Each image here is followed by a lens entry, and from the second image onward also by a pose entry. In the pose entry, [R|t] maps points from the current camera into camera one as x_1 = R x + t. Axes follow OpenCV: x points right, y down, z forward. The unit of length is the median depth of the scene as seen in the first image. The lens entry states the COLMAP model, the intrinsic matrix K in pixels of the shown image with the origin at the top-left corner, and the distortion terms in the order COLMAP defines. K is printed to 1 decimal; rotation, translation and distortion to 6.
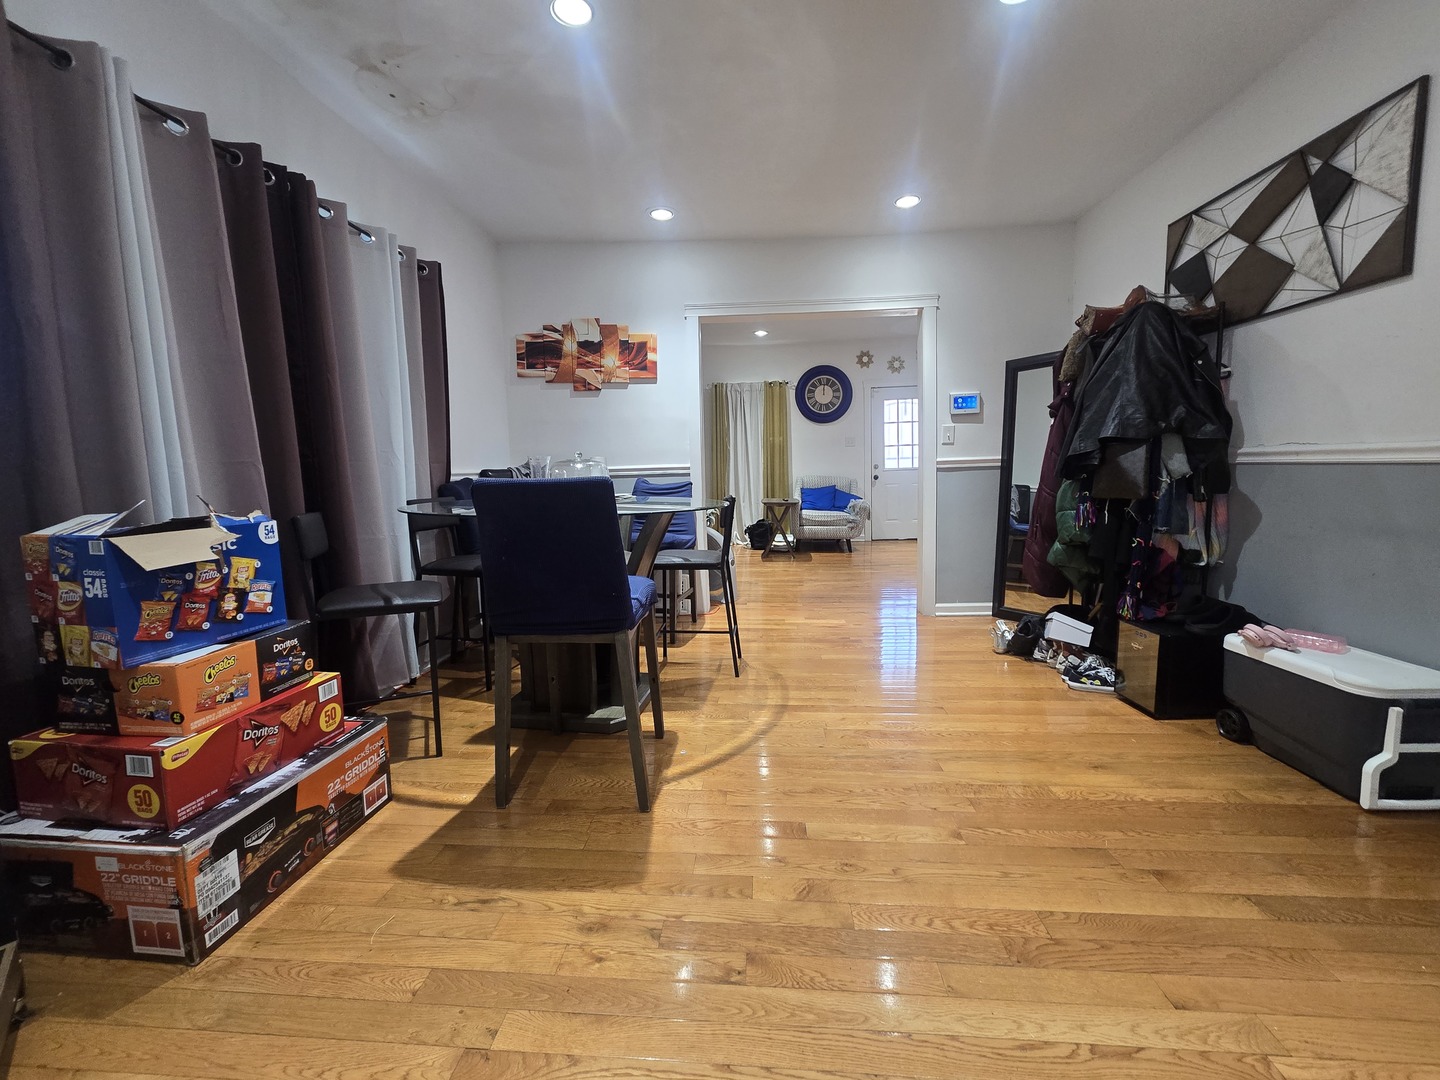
lens RADIAL K [[581.9, 0, 716.8], [0, 581.9, 534.5], [0, 0, 1]] dist [0.000066, -0.000025]
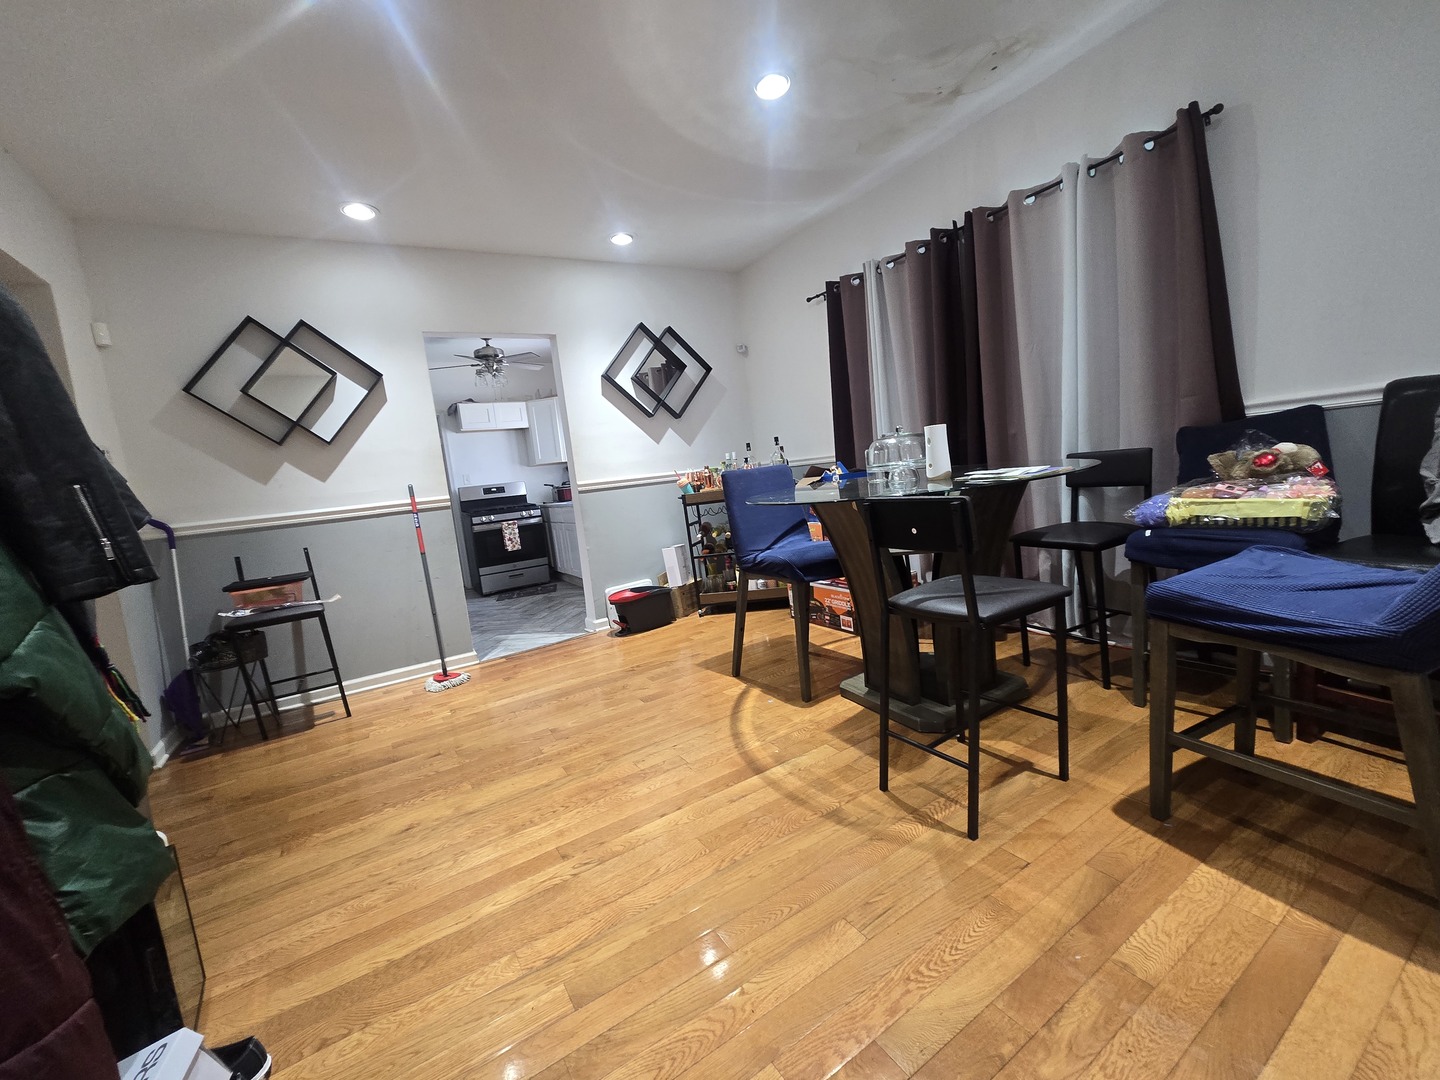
lens RADIAL K [[581.9, 0, 723.1], [0, 581.9, 545.8], [0, 0, 1]] dist [0.000066, -0.000025]
pose [[-0.796712, 0.182934, -0.576008, 0.587174], [0.060154, 0.972359, 0.225609, -0.189462], [0.601358, 0.145097, -0.785694, 1.659830]]
